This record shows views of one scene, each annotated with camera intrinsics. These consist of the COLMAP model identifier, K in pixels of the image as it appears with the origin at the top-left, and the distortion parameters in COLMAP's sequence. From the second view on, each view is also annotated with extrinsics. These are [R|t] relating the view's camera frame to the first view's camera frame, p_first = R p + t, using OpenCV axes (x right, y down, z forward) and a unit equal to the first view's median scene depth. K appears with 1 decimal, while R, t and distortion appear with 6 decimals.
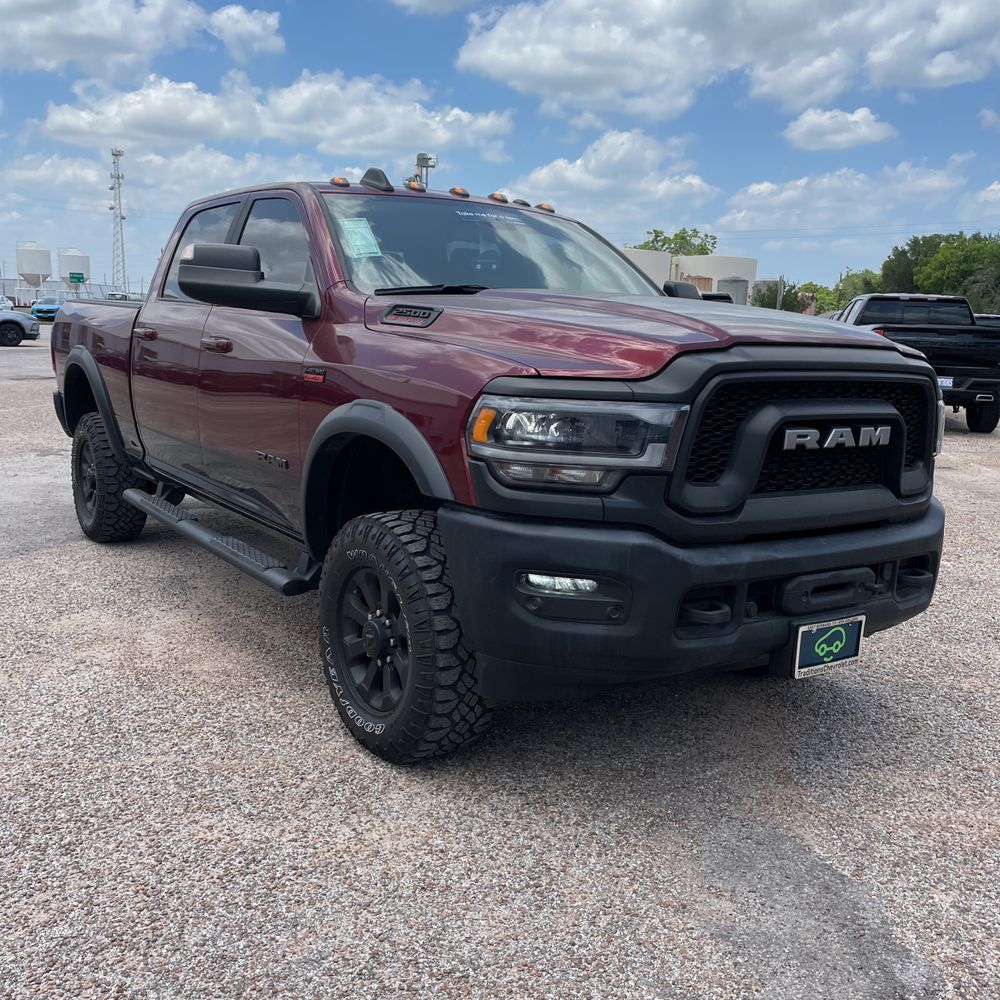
lens RADIAL K [[1011.9, 0, 500.0], [0, 1011.9, 500.0], [0, 0, 1]] dist [0.080491, -0.102586]
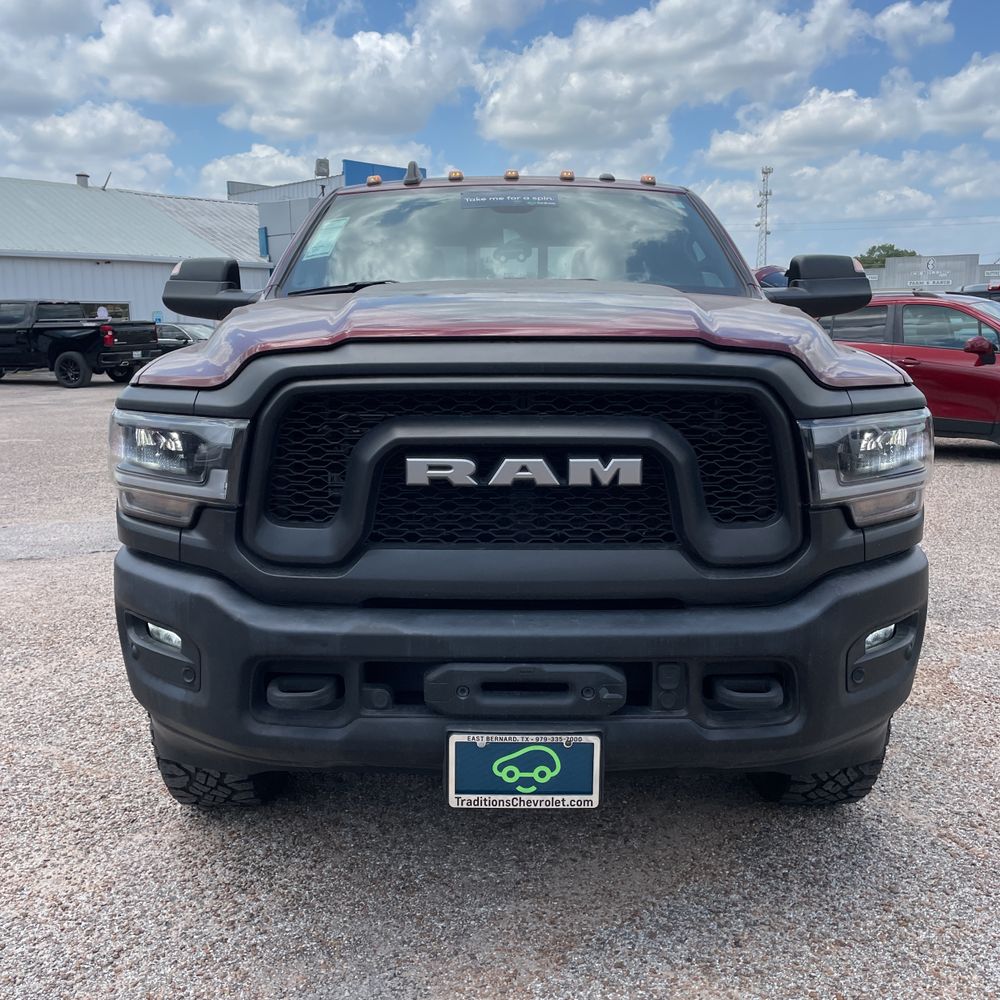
lens RADIAL K [[1010.8, 0, 500.7], [0, 1010.8, 492.2], [0, 0, 1]] dist [0.089390, -0.121908]
pose [[0.822338, 0.051153, -0.566695, 0.705811], [-0.059980, 0.998195, 0.003066, -0.048117], [0.565829, 0.031469, 0.823922, 0.423546]]
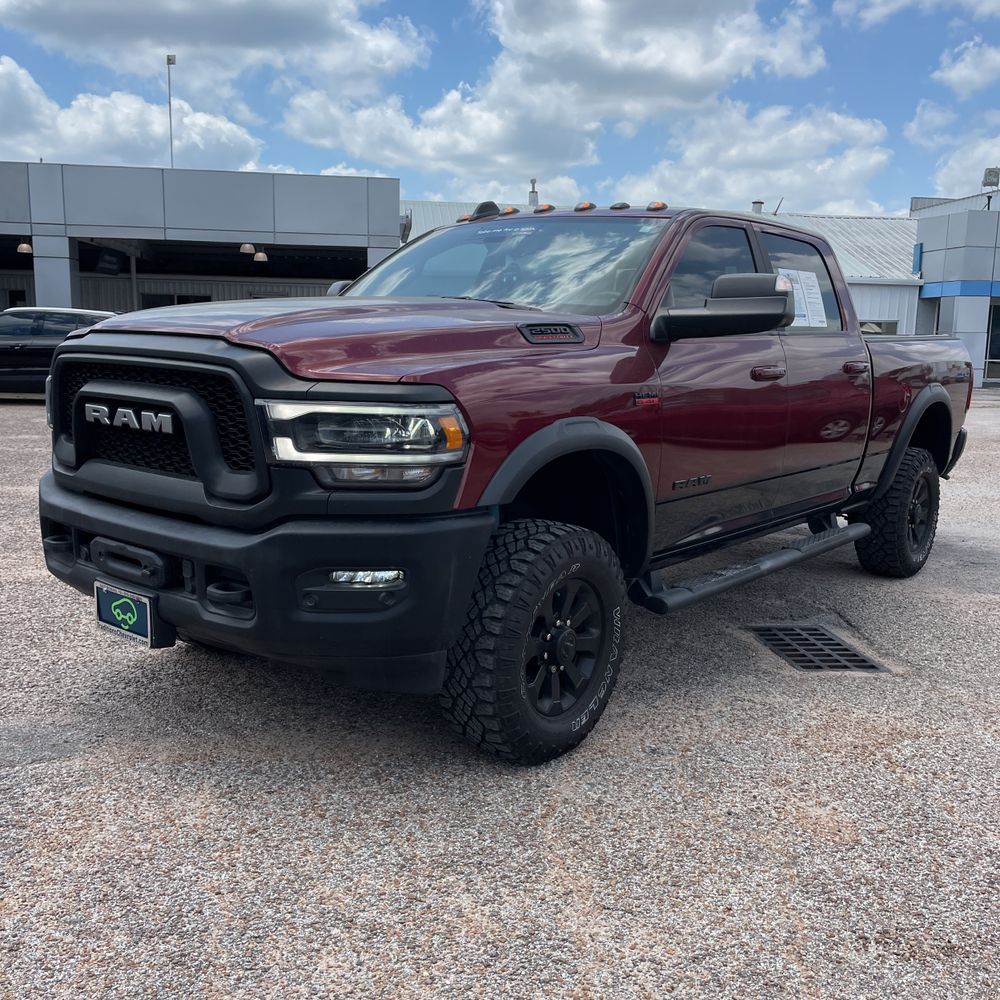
lens RADIAL K [[1005.4, 0, 492.9], [0, 1005.4, 493.2], [0, 0, 1]] dist [0.087159, -0.110632]
pose [[0.273135, 0.118250, -0.954680, 1.452654], [-0.176768, 0.981687, 0.071022, -0.126108], [0.945595, 0.149358, 0.289036, 1.060842]]
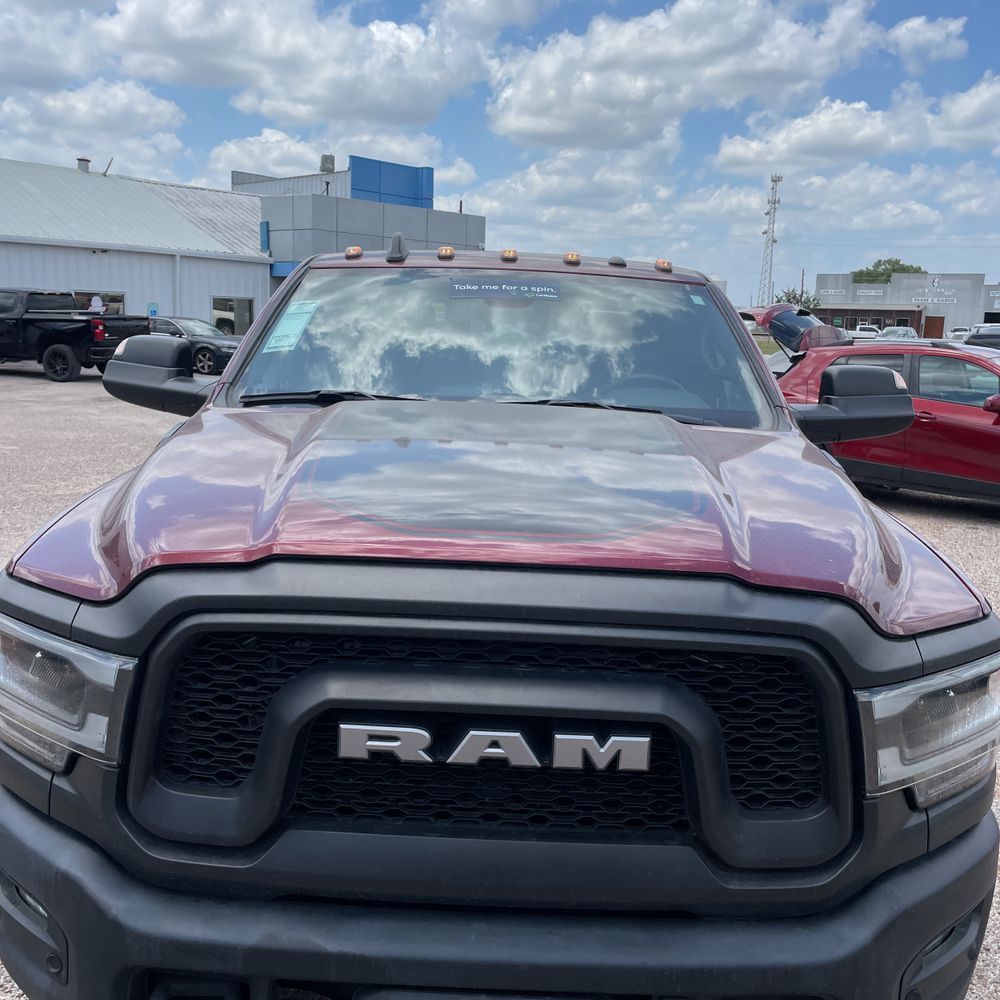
lens RADIAL K [[1013.2, 0, 504.6], [0, 1013.2, 482.8], [0, 0, 1]] dist [0.075639, -0.099557]
pose [[0.823799, 0.083458, -0.560704, 0.616396], [-0.101968, 0.994786, -0.001745, -0.195095], [0.557635, 0.058612, 0.828014, 0.557767]]
